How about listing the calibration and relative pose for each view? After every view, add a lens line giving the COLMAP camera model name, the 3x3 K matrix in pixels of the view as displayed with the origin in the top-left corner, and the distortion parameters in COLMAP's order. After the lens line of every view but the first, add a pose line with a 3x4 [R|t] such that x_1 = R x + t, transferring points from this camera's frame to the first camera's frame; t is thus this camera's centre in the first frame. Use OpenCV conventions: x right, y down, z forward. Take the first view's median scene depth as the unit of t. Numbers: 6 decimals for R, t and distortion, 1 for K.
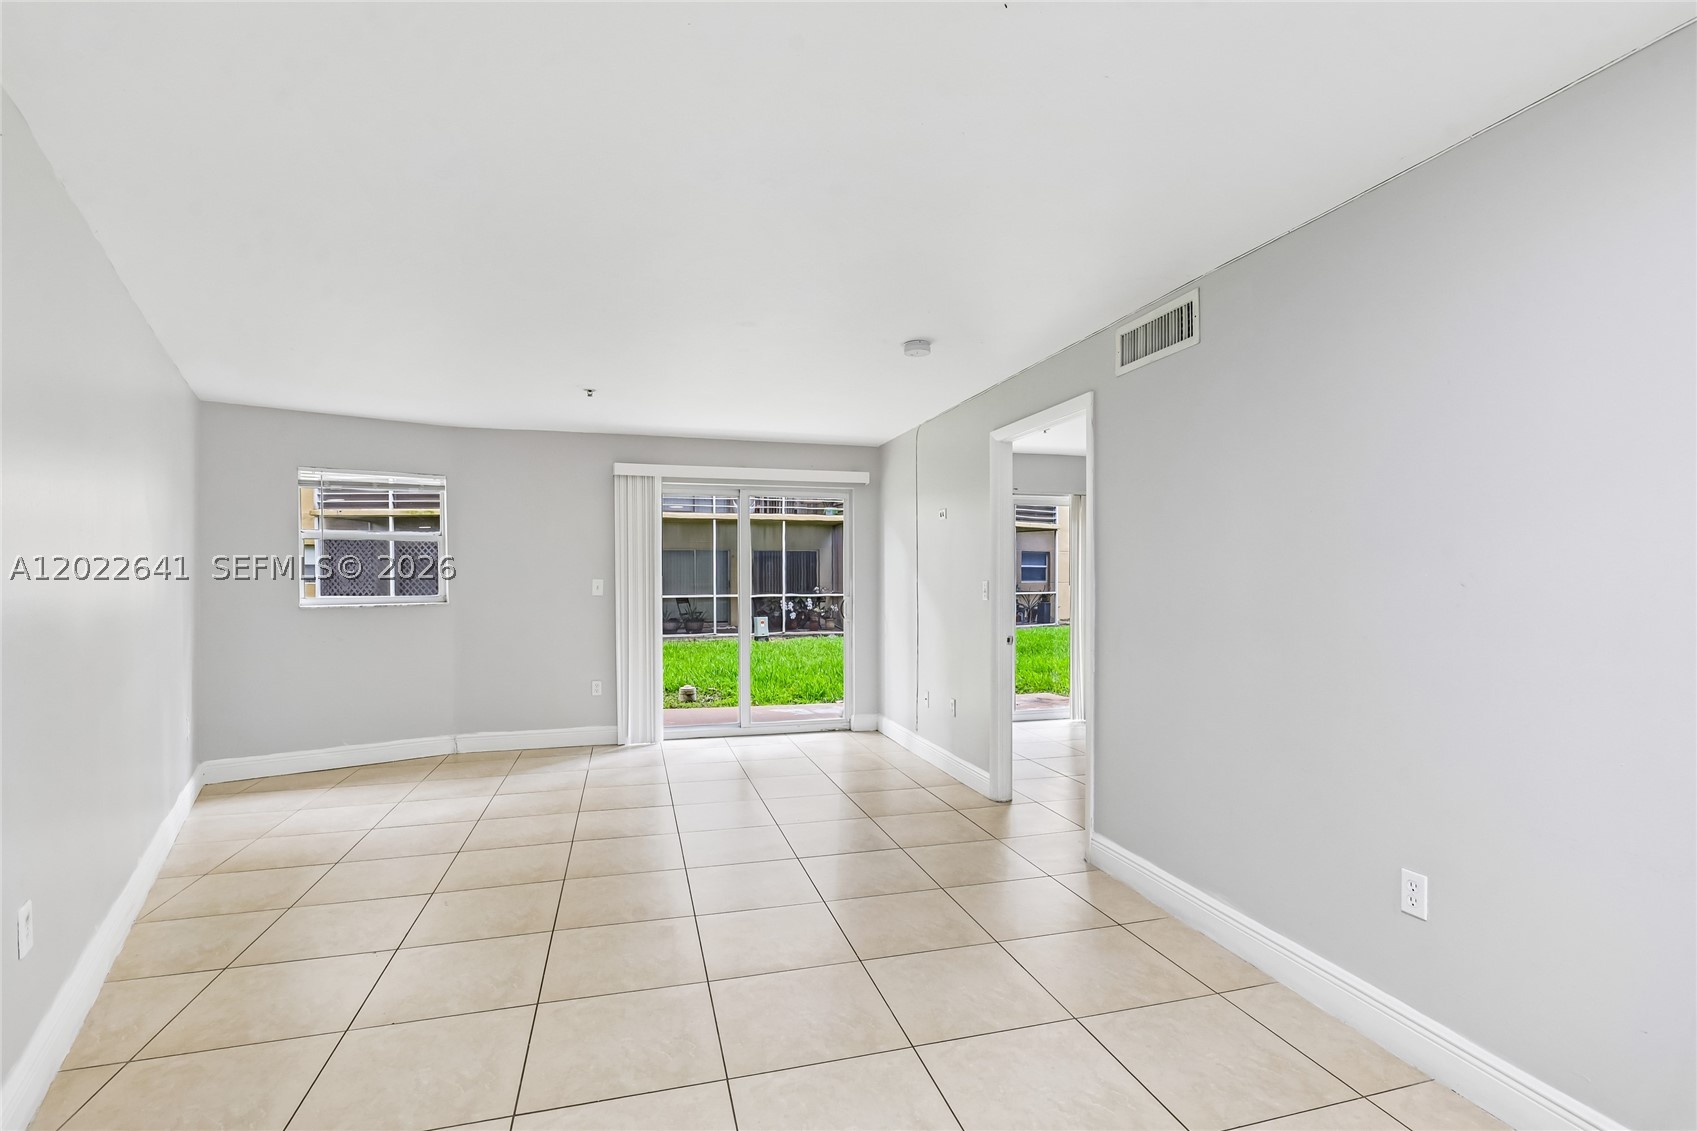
lens RADIAL K [[776.5, 0, 850.2], [0, 776.5, 566.3], [0, 0, 1]] dist [-0.011415, 0.001903]
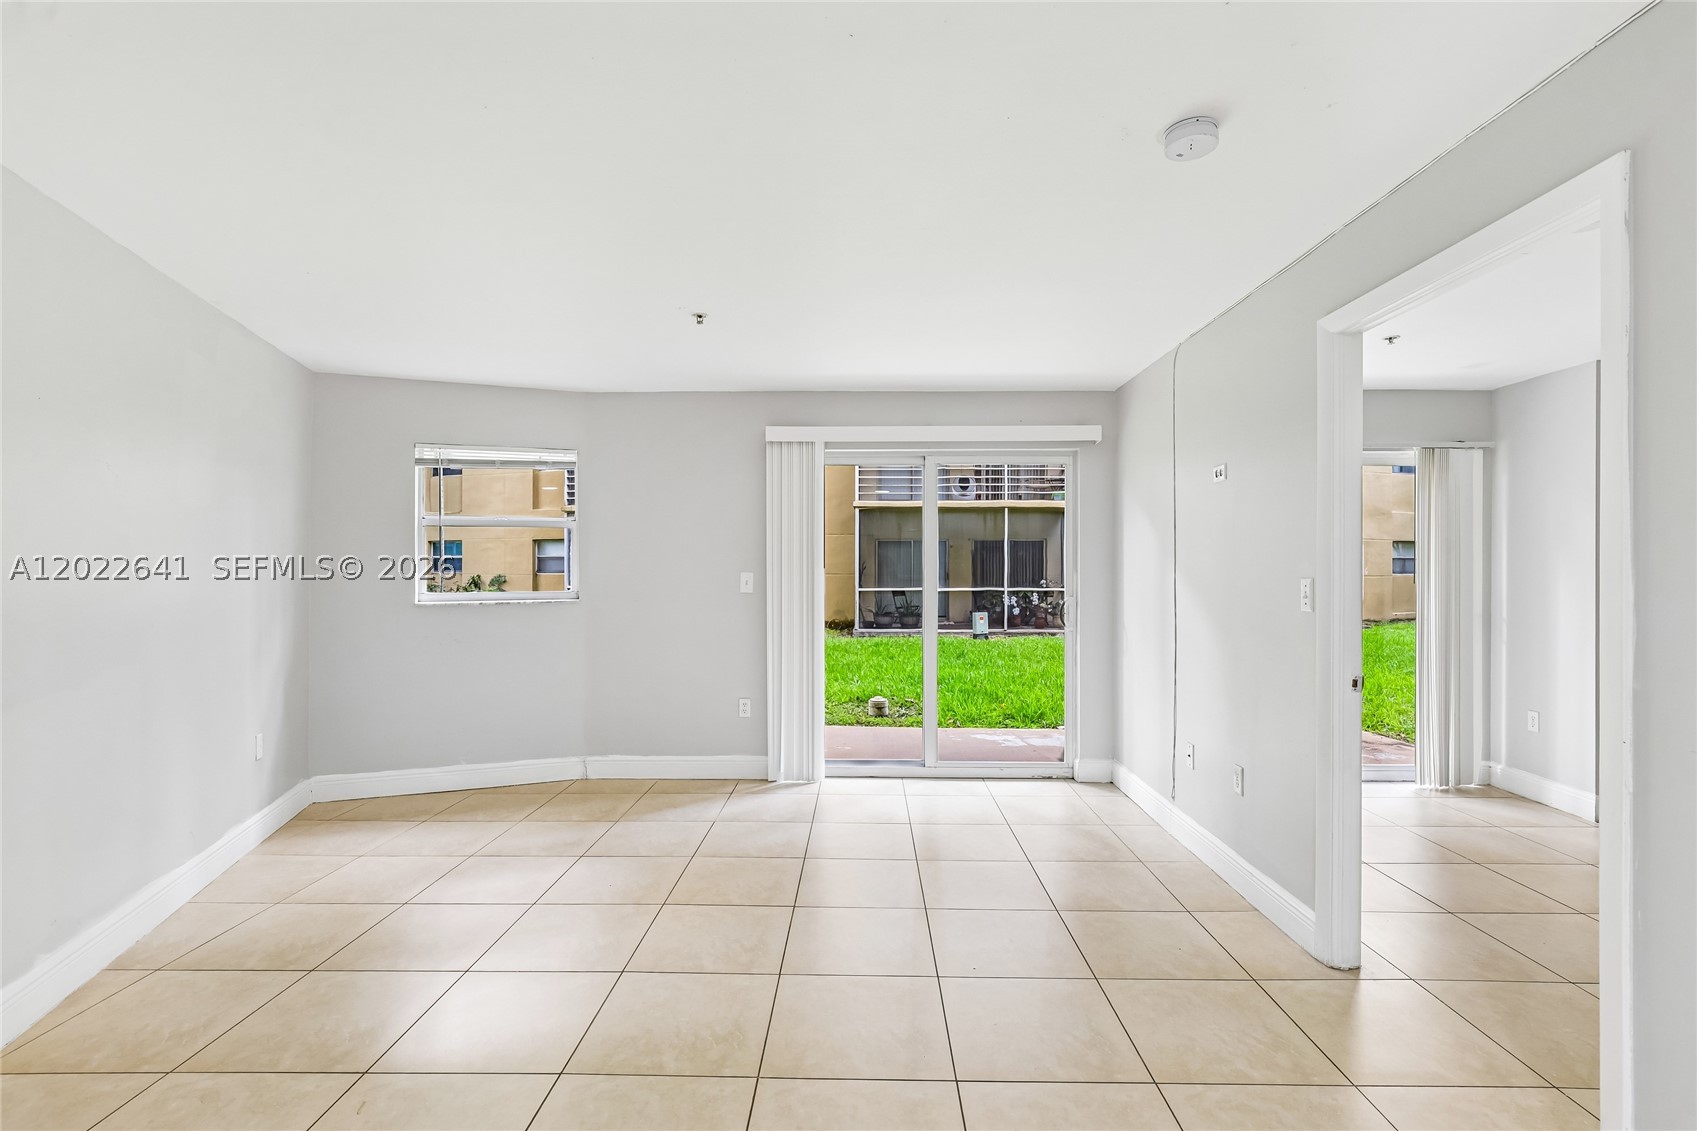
lens RADIAL K [[776.5, 0, 854.2], [0, 776.5, 565.6], [0, 0, 1]] dist [-0.011415, 0.001903]
pose [[0.958363, 0.000705, -0.285550, 0.011022], [0.002280, 0.999946, 0.010119, 0.001804], [0.285542, -0.010349, 0.958310, 0.260507]]
